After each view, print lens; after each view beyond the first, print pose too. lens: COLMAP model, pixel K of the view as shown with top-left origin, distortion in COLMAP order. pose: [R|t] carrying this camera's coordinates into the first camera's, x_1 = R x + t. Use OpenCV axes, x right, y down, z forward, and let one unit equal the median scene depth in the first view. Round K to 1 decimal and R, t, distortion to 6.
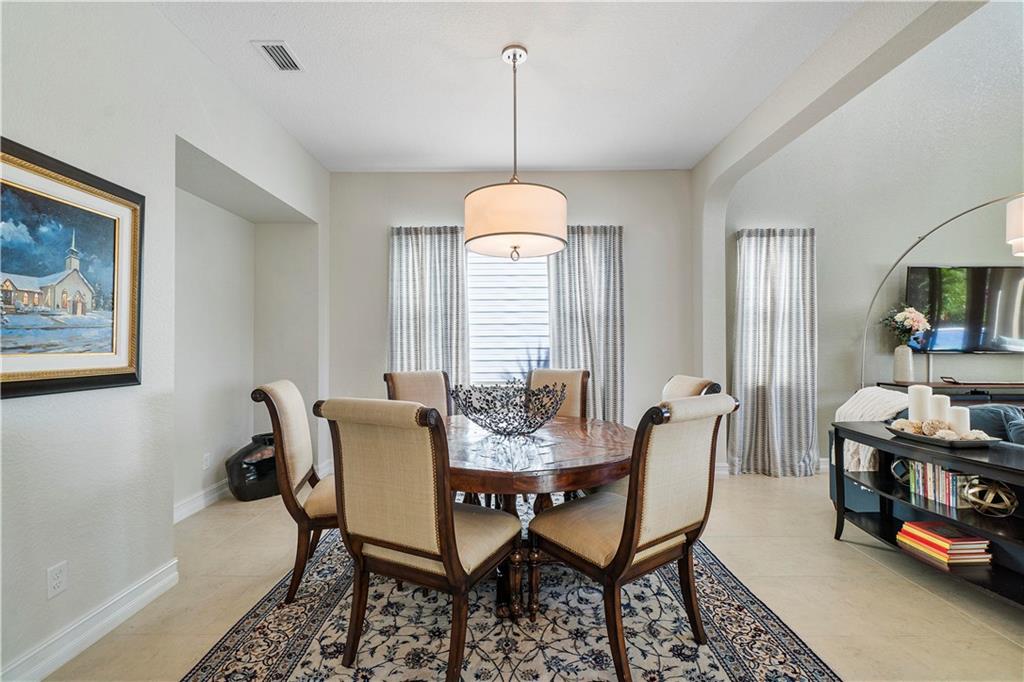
lens RADIAL K [[451.8, 0, 509.0], [0, 451.8, 340.3], [0, 0, 1]] dist [0.000101, 0.000059]
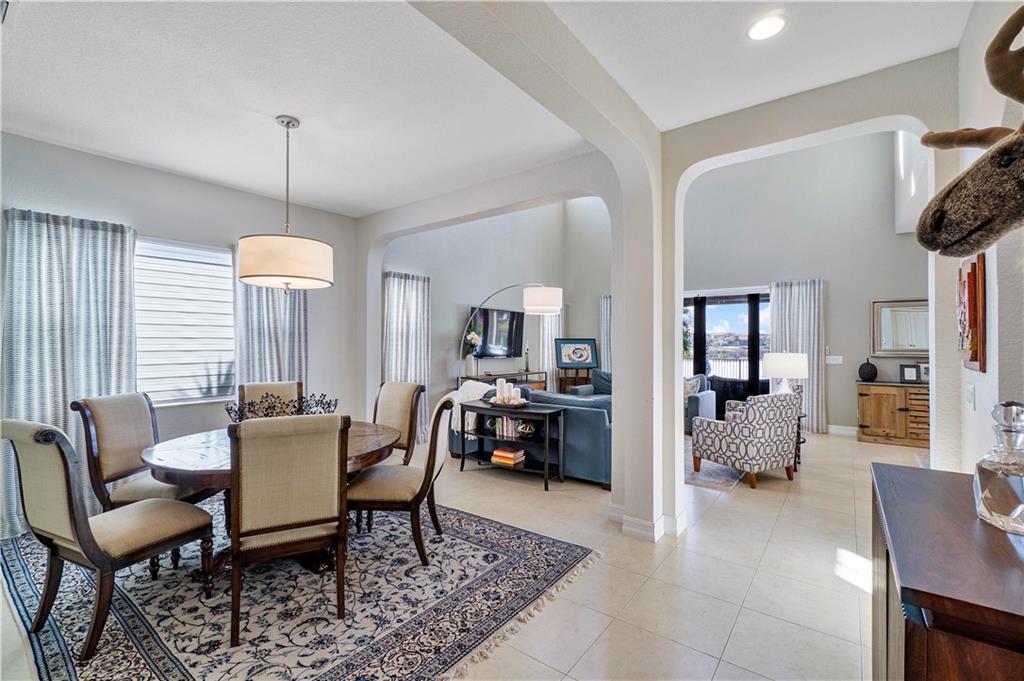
lens RADIAL K [[451.8, 0, 509.3], [0, 451.8, 339.1], [0, 0, 1]] dist [0.000101, 0.000059]
pose [[0.600299, 0.009682, 0.799717, -0.454476], [-0.007946, 0.999950, -0.006142, -0.042631], [-0.799737, -0.002668, 0.600345, -0.145687]]
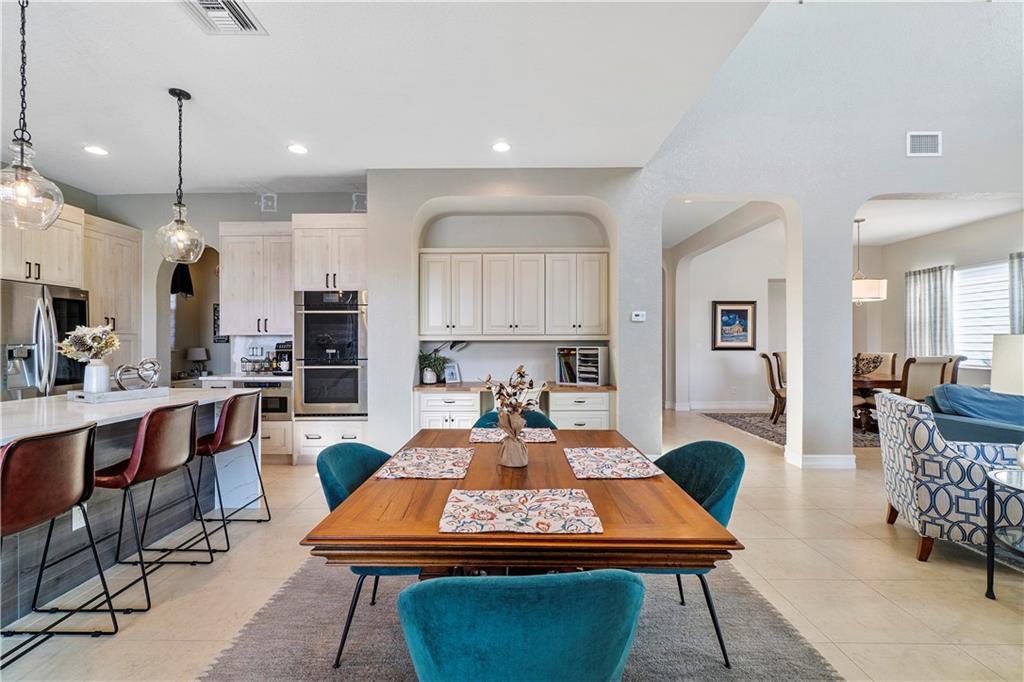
lens RADIAL K [[451.8, 0, 504.5], [0, 451.8, 342.2], [0, 0, 1]] dist [0.000101, 0.000059]
pose [[-0.003668, 0.003427, -0.999987, 1.836708], [0.010193, 0.999942, 0.003389, -0.004377], [0.999941, -0.010180, -0.003703, -0.676245]]
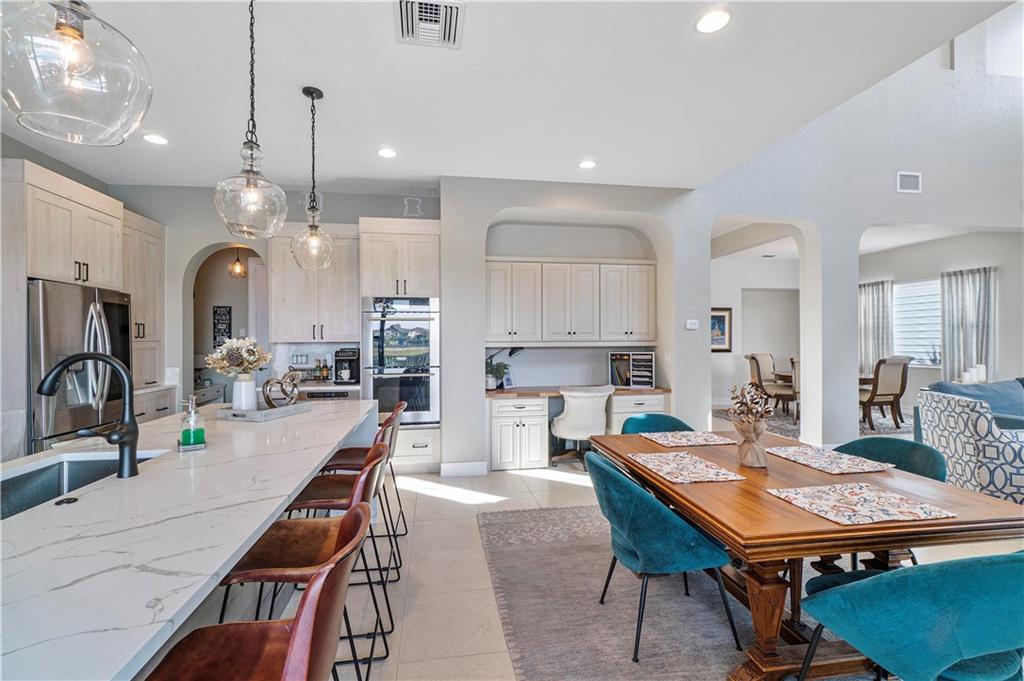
lens RADIAL K [[451.8, 0, 505.6], [0, 451.8, 340.8], [0, 0, 1]] dist [0.000101, 0.000059]
pose [[0.165305, 0.000016, -0.986242, 1.842229], [0.012703, 0.999917, 0.002146, -0.028888], [0.986161, -0.012882, 0.165291, -1.095328]]
